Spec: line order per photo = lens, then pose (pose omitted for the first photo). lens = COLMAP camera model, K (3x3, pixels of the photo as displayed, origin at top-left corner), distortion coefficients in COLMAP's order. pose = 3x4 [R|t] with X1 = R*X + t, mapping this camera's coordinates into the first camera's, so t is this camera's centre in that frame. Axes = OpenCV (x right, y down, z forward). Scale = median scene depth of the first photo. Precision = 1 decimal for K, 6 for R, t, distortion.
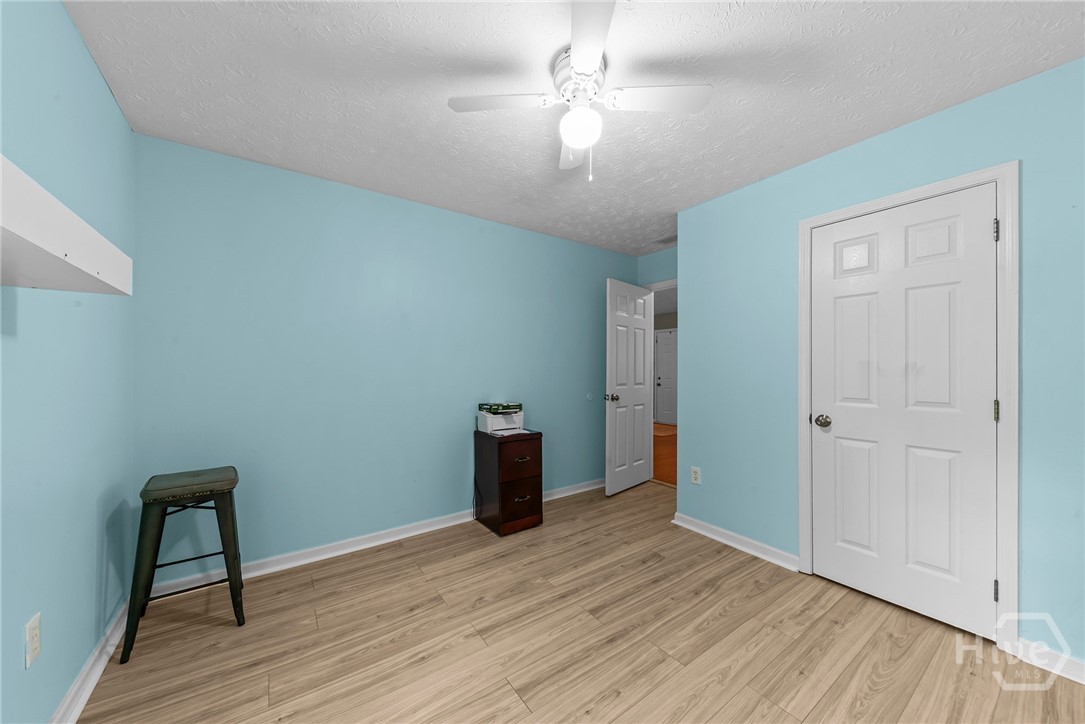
lens RADIAL K [[381.4, 0, 542.1], [0, 381.4, 366.1], [0, 0, 1]] dist [-0.000065, -0.000035]
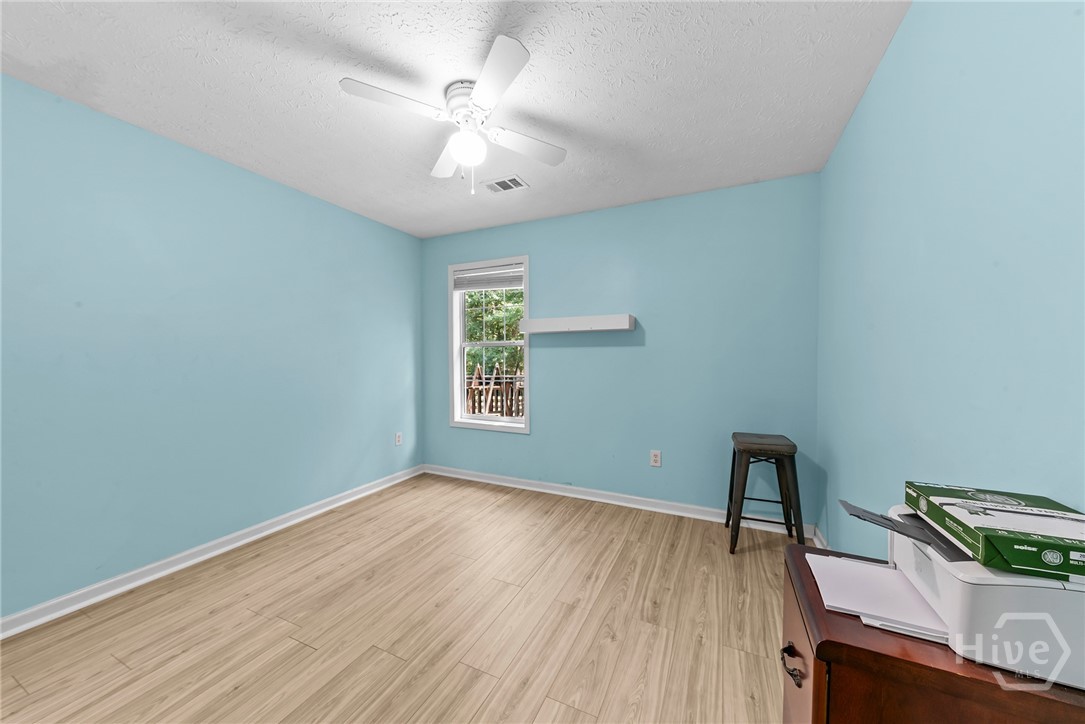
lens RADIAL K [[381.4, 0, 544.4], [0, 381.4, 361.6], [0, 0, 1]] dist [-0.000065, -0.000035]
pose [[-0.869711, 0.001057, -0.493560, 0.390210], [-0.000518, 0.999995, 0.003055, 0.018223], [0.493561, 0.002913, -0.869706, 1.725824]]
